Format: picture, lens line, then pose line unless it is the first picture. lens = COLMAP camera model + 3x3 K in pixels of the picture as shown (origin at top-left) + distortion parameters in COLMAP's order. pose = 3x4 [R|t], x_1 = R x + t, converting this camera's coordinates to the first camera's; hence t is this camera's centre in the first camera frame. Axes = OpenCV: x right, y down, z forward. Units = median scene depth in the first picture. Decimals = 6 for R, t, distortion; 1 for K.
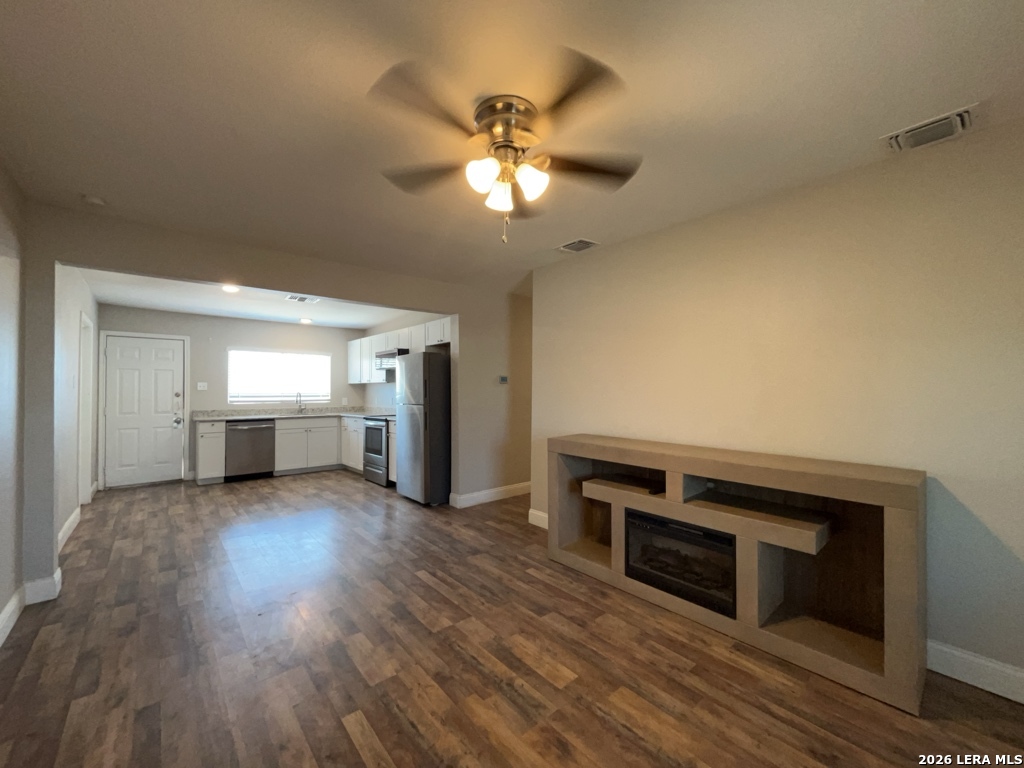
lens RADIAL K [[413.4, 0, 514.2], [0, 413.4, 384.8], [0, 0, 1]] dist [-0.002222, -0.000590]
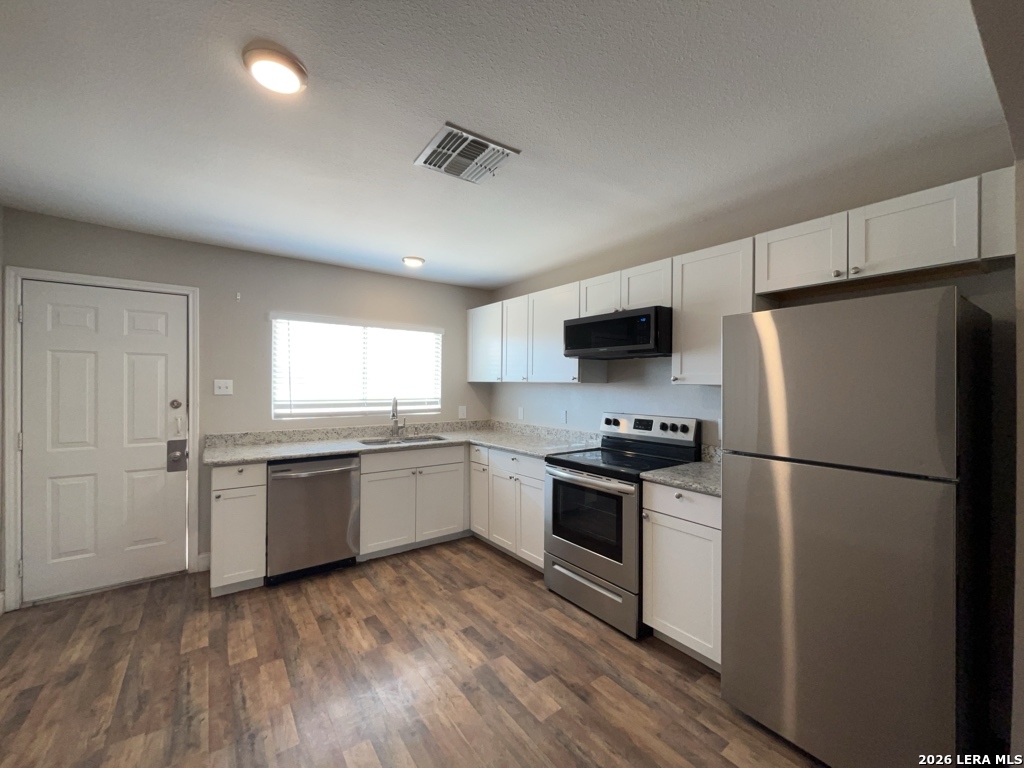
lens RADIAL K [[413.4, 0, 514.2], [0, 413.4, 384.8], [0, 0, 1]] dist [-0.002222, -0.000590]
pose [[0.996740, 0.011214, -0.079897, -0.373655], [-0.009770, 0.999782, 0.018444, -0.012768], [0.080086, -0.017603, 0.996632, 0.543920]]
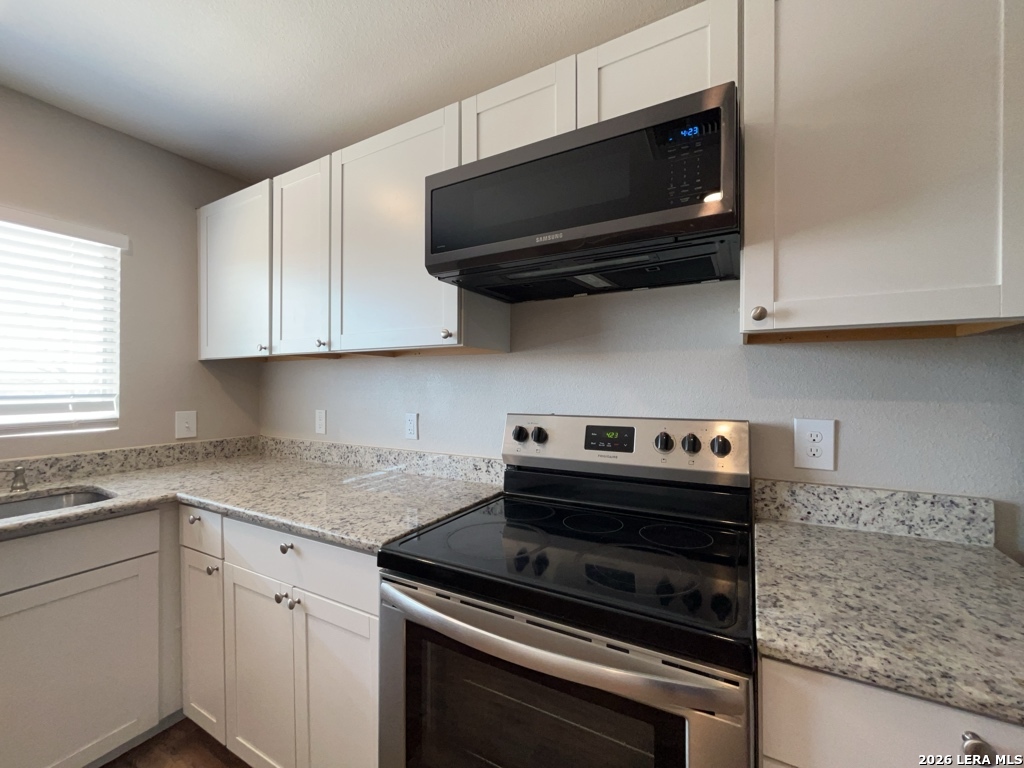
lens RADIAL K [[413.4, 0, 514.2], [0, 413.4, 384.8], [0, 0, 1]] dist [-0.002222, -0.000590]
pose [[0.943426, 0.002554, 0.331572, -0.378959], [-0.007314, 0.999887, 0.013110, 0.011637], [-0.331501, -0.014793, 0.943339, 0.859889]]
